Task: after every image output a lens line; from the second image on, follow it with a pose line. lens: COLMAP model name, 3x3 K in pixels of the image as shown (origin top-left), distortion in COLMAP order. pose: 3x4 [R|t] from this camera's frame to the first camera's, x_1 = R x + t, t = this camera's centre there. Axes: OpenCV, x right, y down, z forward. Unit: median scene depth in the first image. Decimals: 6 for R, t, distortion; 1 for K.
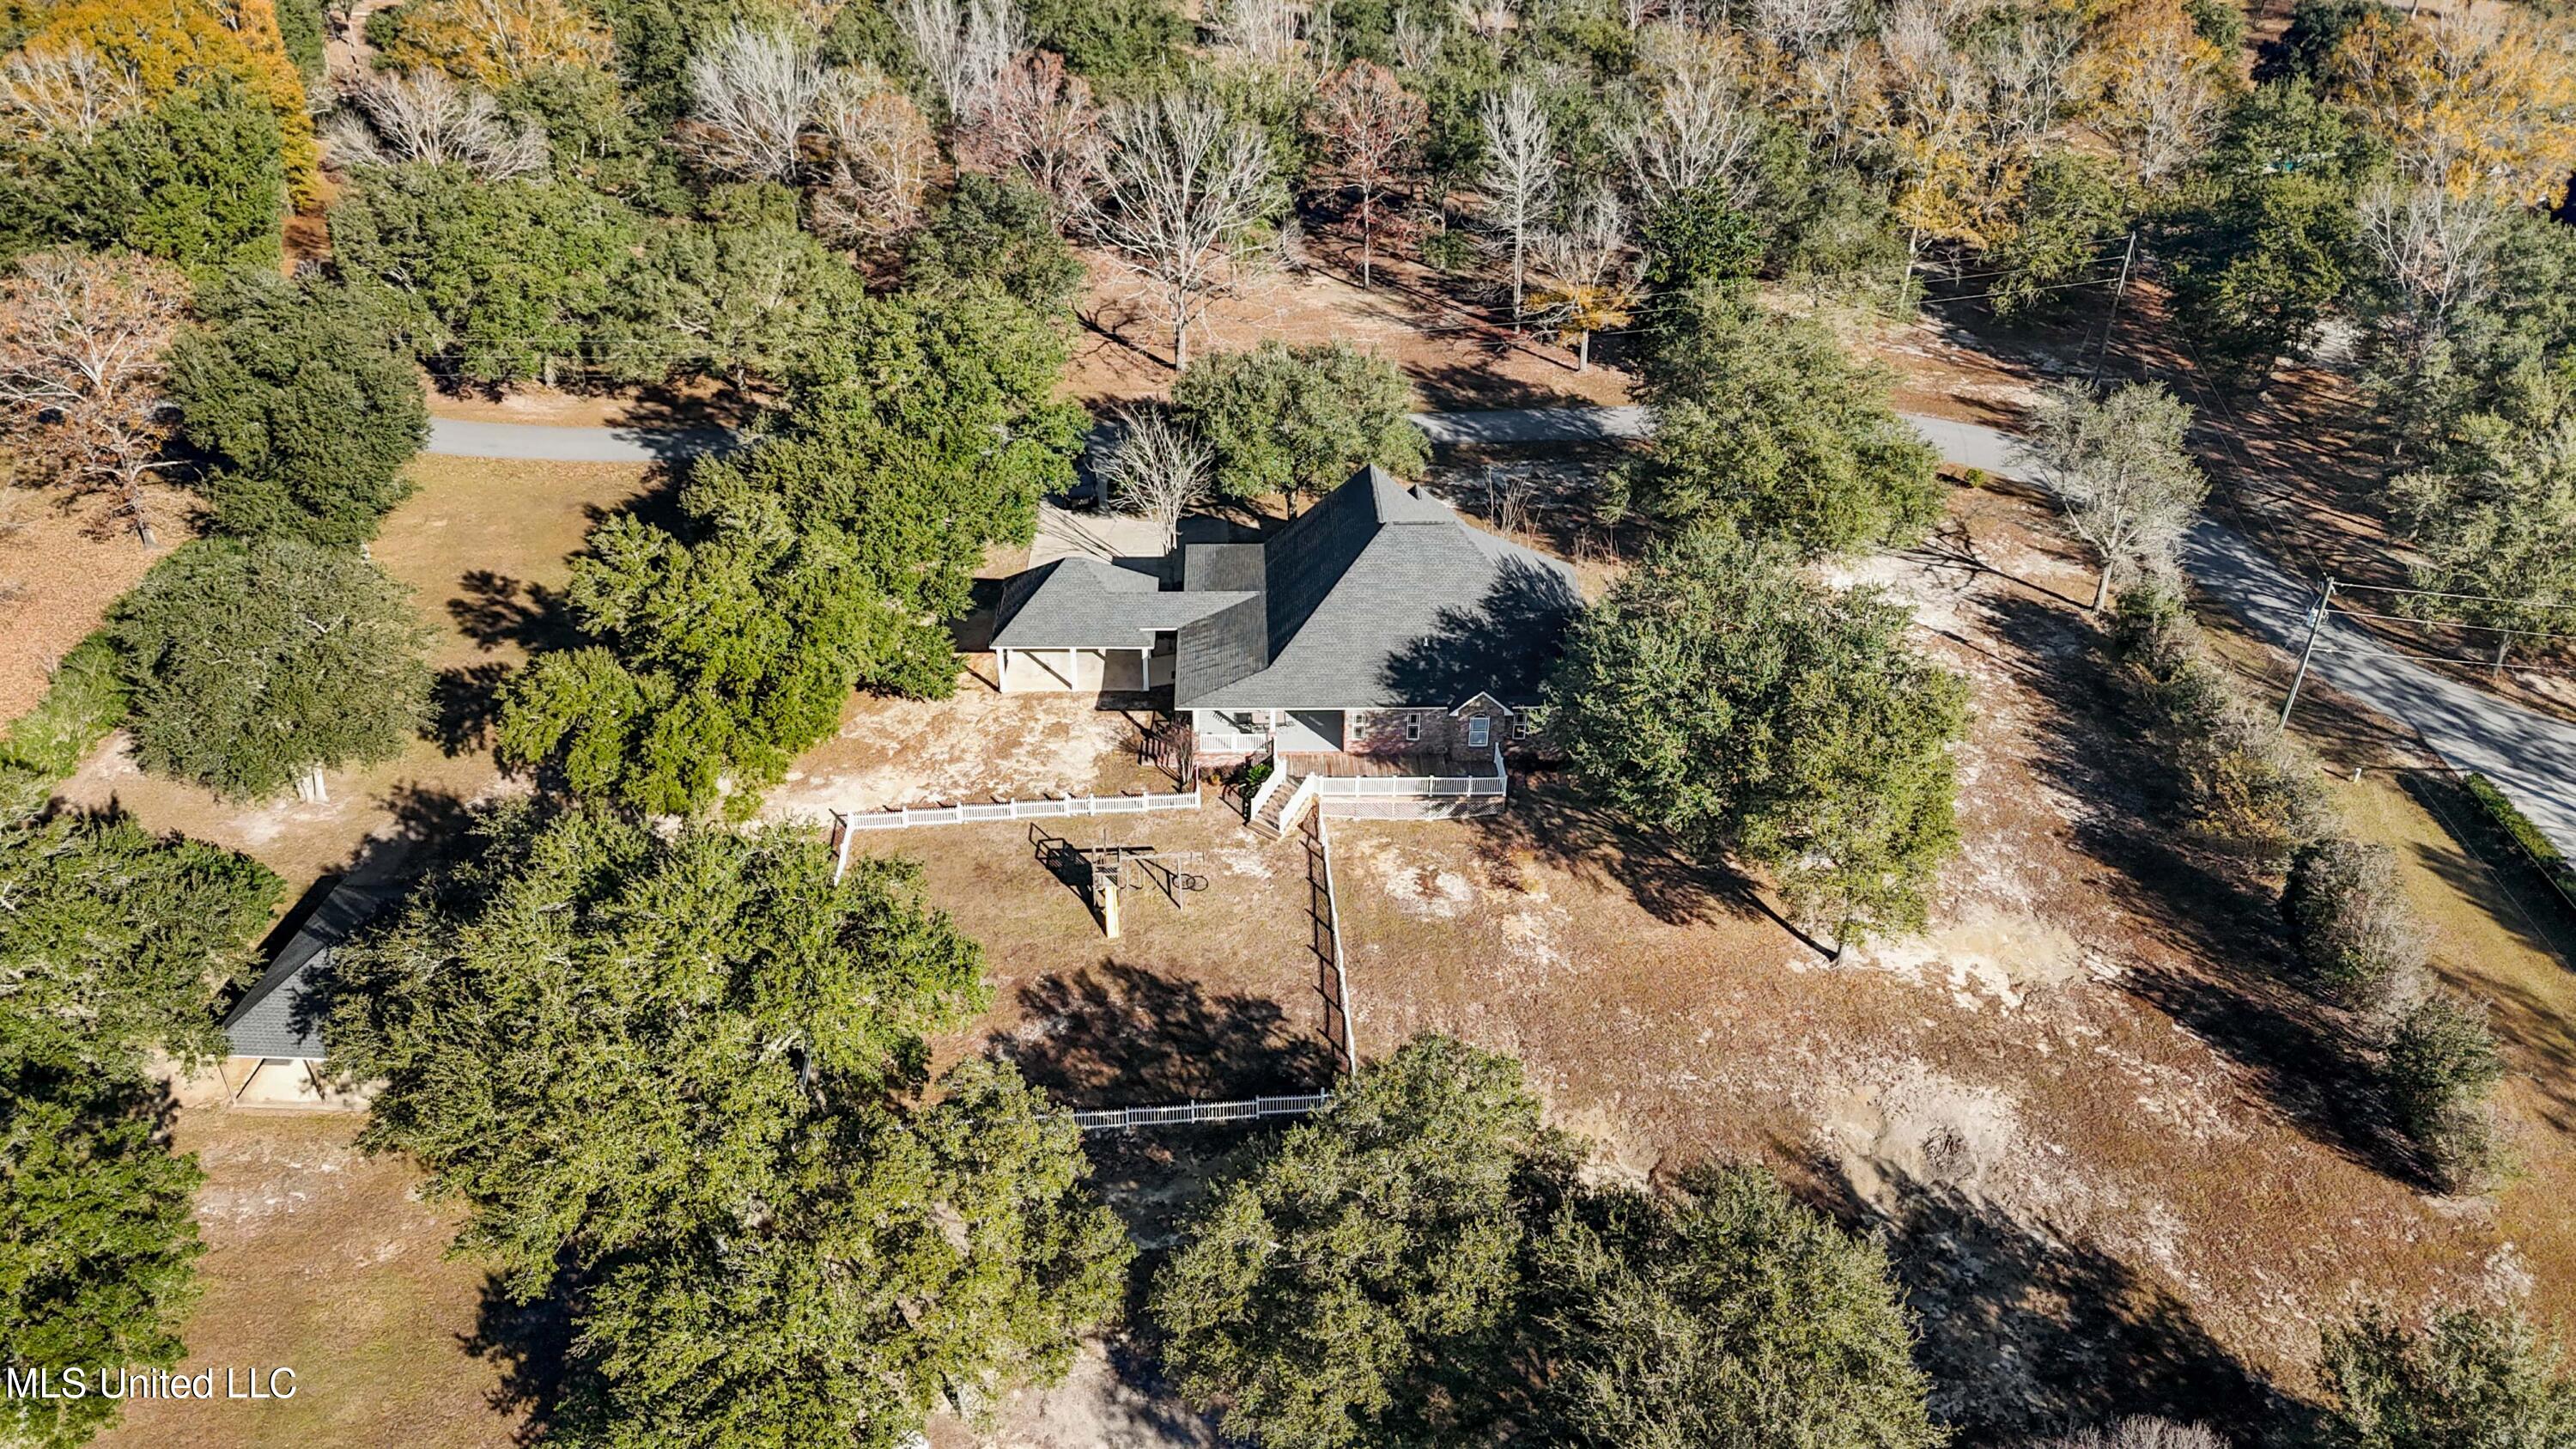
lens RADIAL K [[1890.2, 0, 1292.6], [0, 1890.2, 734.1], [0, 0, 1]] dist [0.059590, -0.036131]
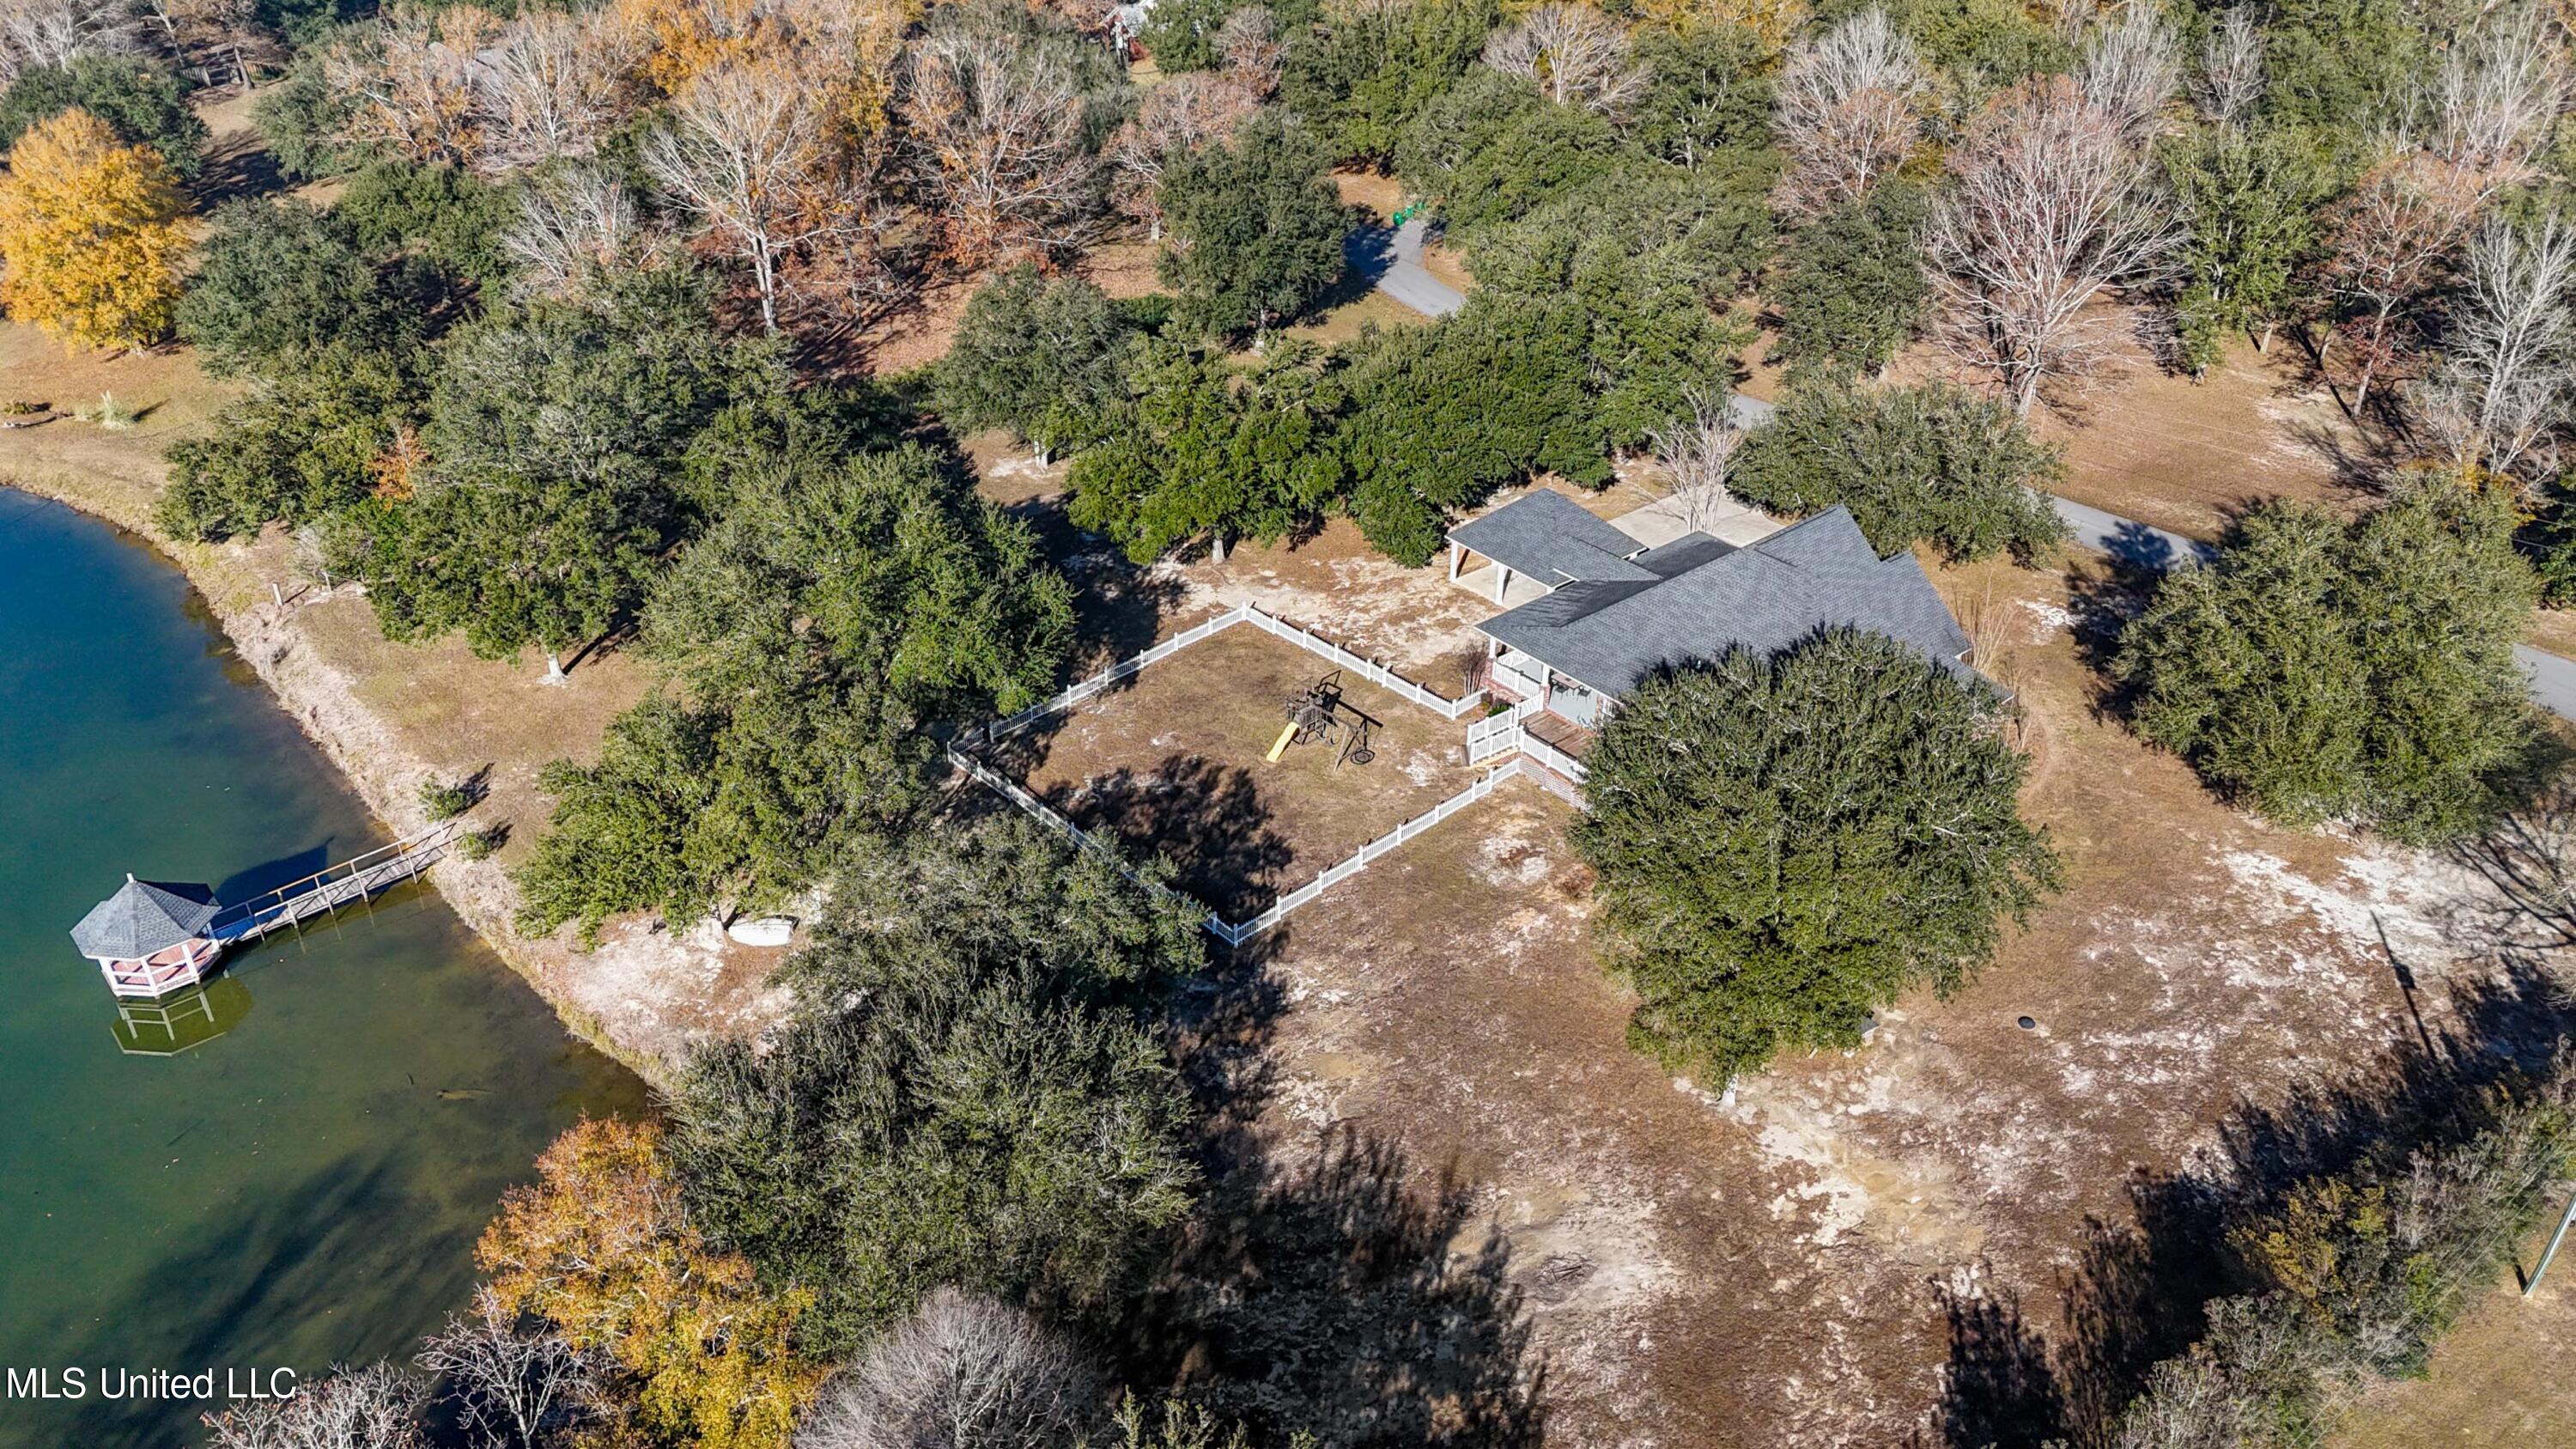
lens RADIAL K [[1890.2, 0, 1287.8], [0, 1890.2, 720.2], [0, 0, 1]] dist [0.059590, -0.036131]
pose [[0.624355, 0.402350, -0.669549, 0.582856], [-0.410992, 0.898114, 0.156450, -0.085417], [0.664279, 0.177500, 0.726104, 0.146749]]
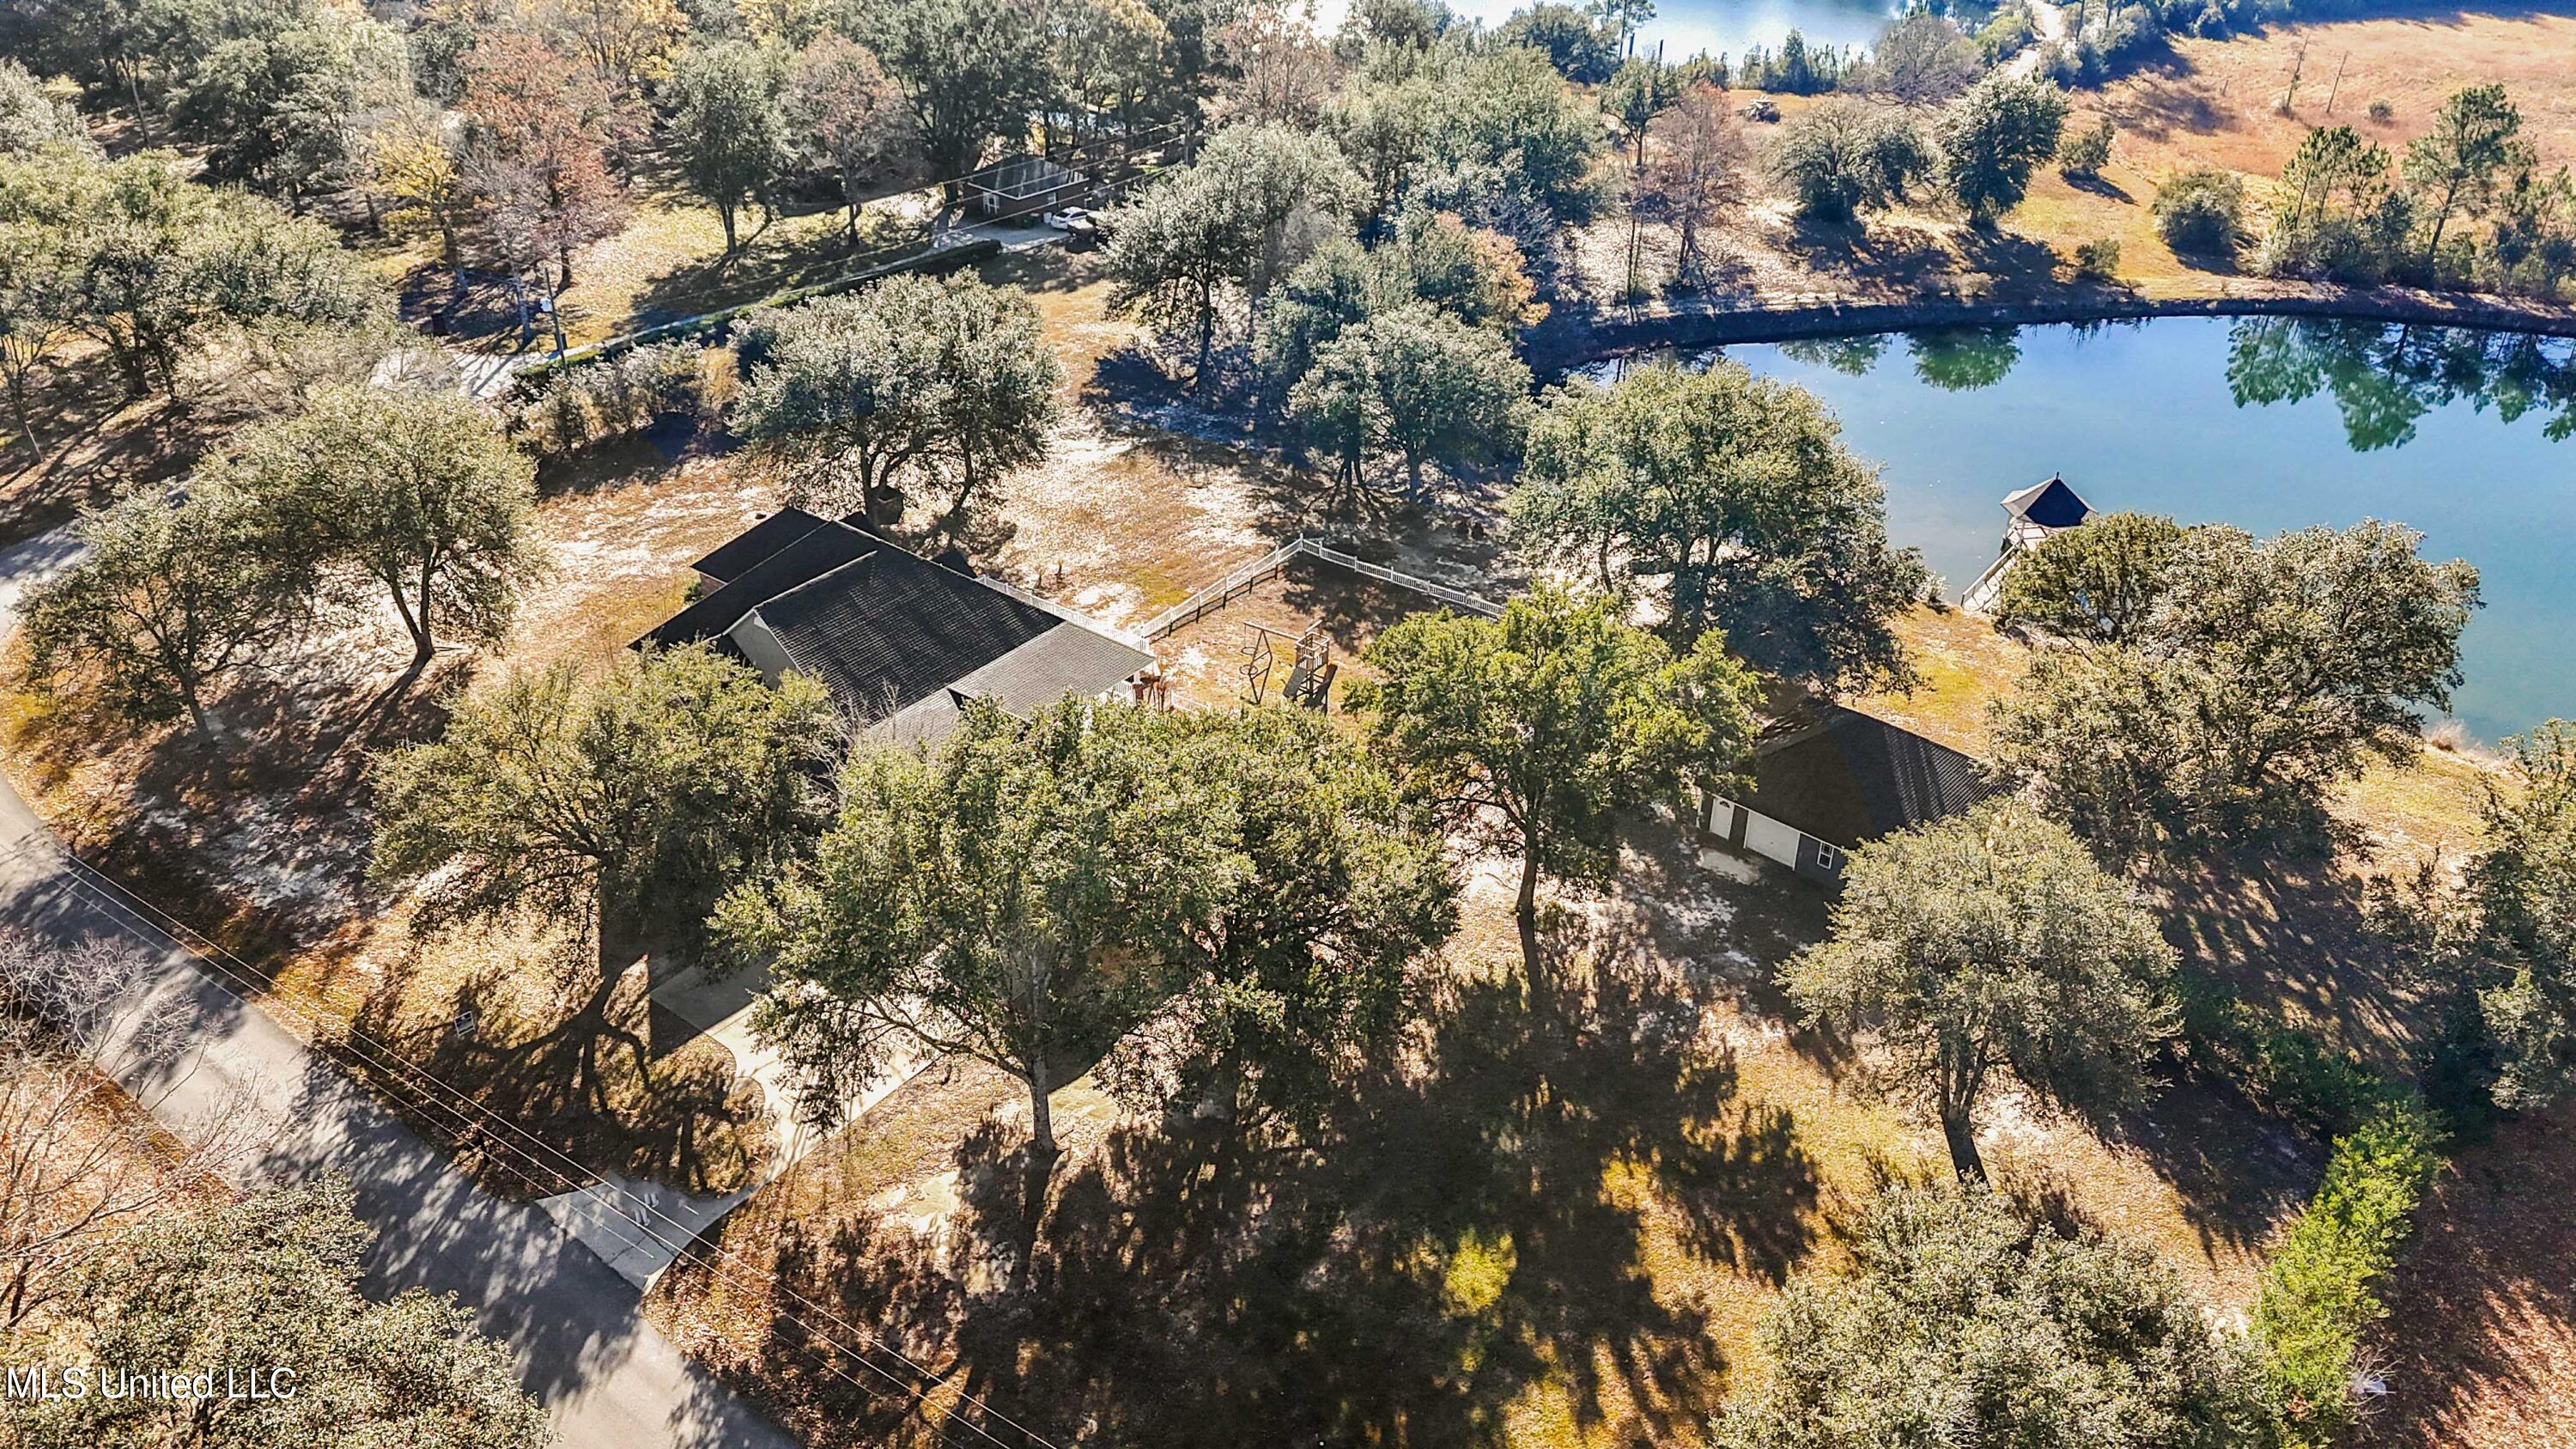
lens RADIAL K [[1890.2, 0, 1281.7], [0, 1890.2, 725.2], [0, 0, 1]] dist [0.059590, -0.036131]
pose [[-0.772314, -0.350026, 0.530106, -0.642101], [0.321554, 0.504274, 0.801443, -0.761282], [-0.547845, 0.789423, -0.276906, 1.210626]]
